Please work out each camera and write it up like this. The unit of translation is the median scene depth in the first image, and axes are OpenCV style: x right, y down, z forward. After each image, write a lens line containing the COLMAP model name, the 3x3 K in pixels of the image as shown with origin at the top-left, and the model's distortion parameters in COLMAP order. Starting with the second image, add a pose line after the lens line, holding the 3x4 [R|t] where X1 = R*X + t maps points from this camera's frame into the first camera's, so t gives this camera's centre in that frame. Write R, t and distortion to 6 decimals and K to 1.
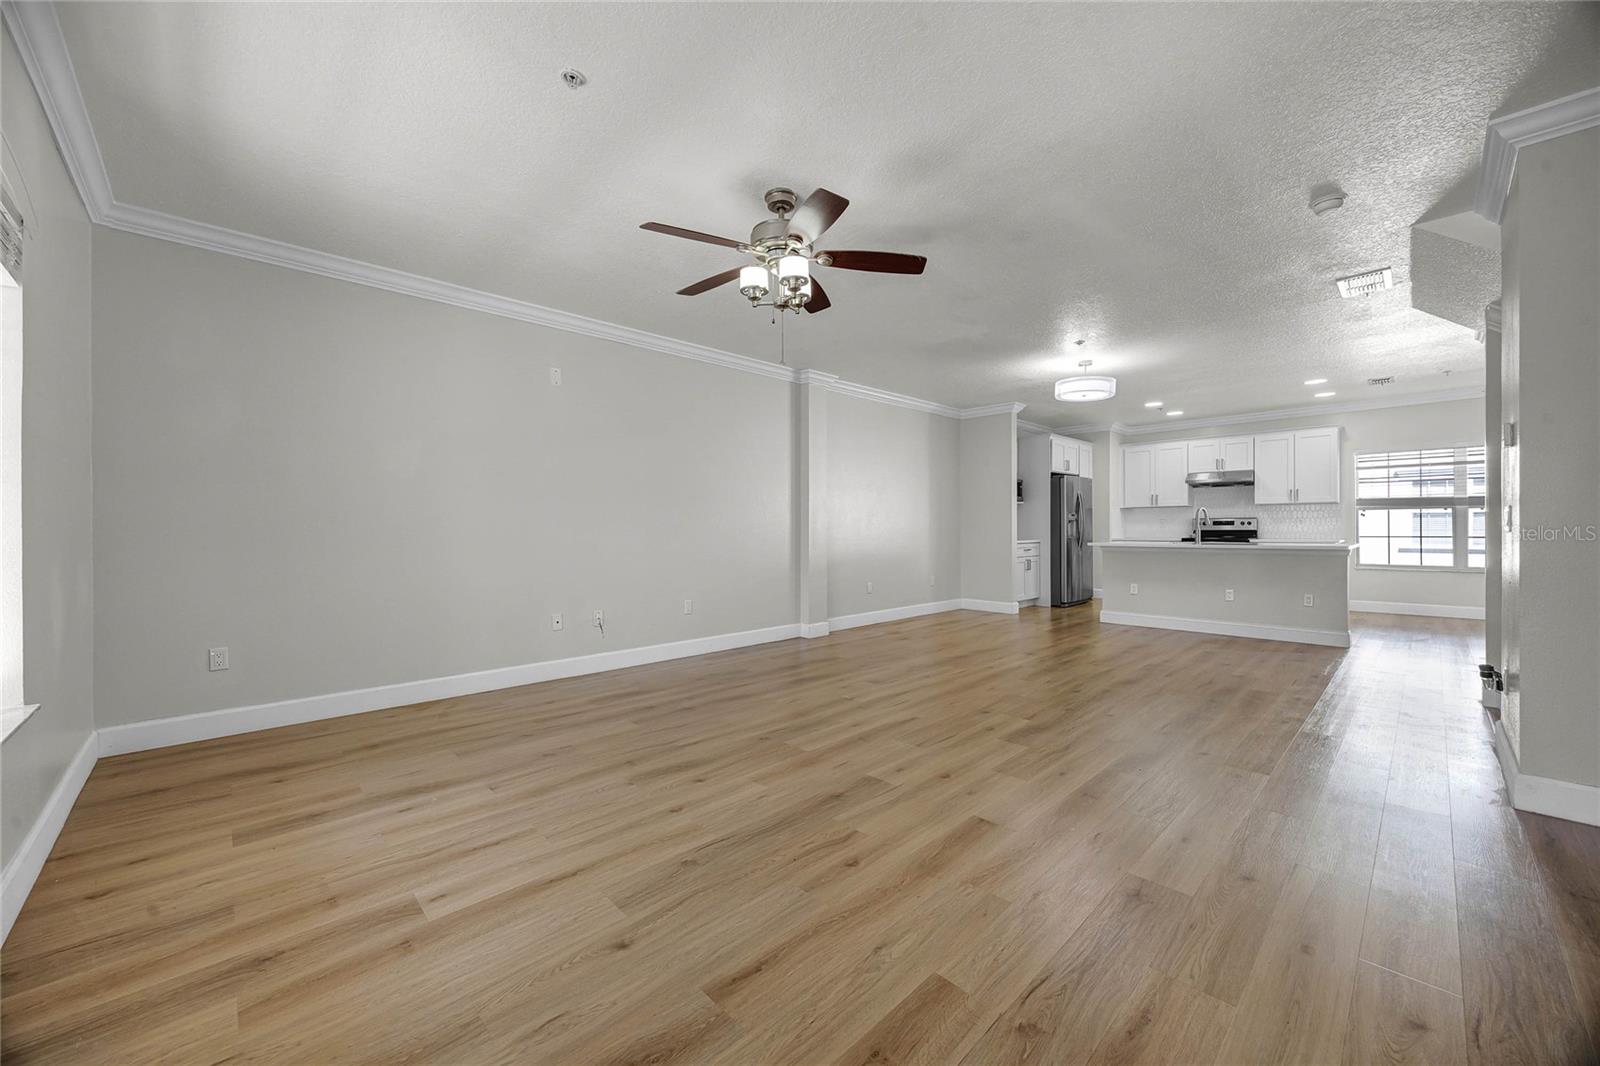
lens RADIAL K [[606.8, 0, 814.1], [0, 606.8, 525.6], [0, 0, 1]] dist [0.003952, -0.000385]
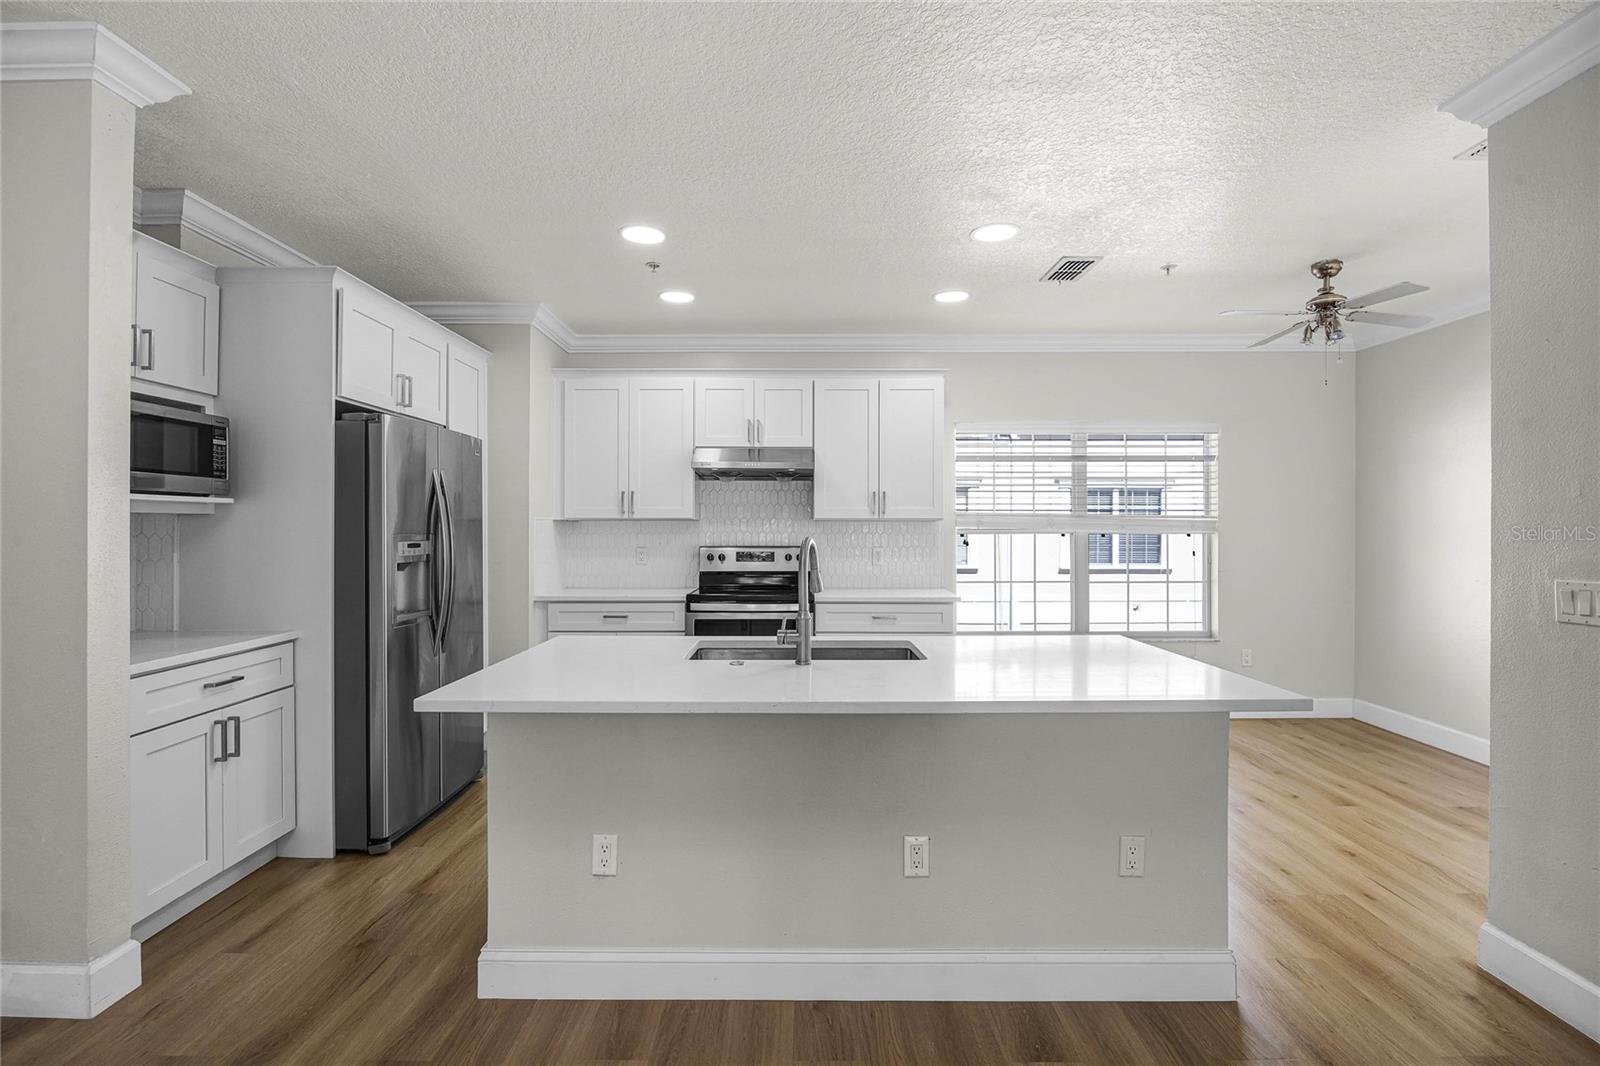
lens RADIAL K [[755.8, 0, 795.3], [0, 755.8, 537.8], [0, 0, 1]] dist [-0.002669, 0.000071]
pose [[0.712550, -0.003491, 0.701613, 0.398679], [-0.006437, 0.999913, 0.011512, -0.036875], [-0.701592, -0.012719, 0.712466, 0.792589]]
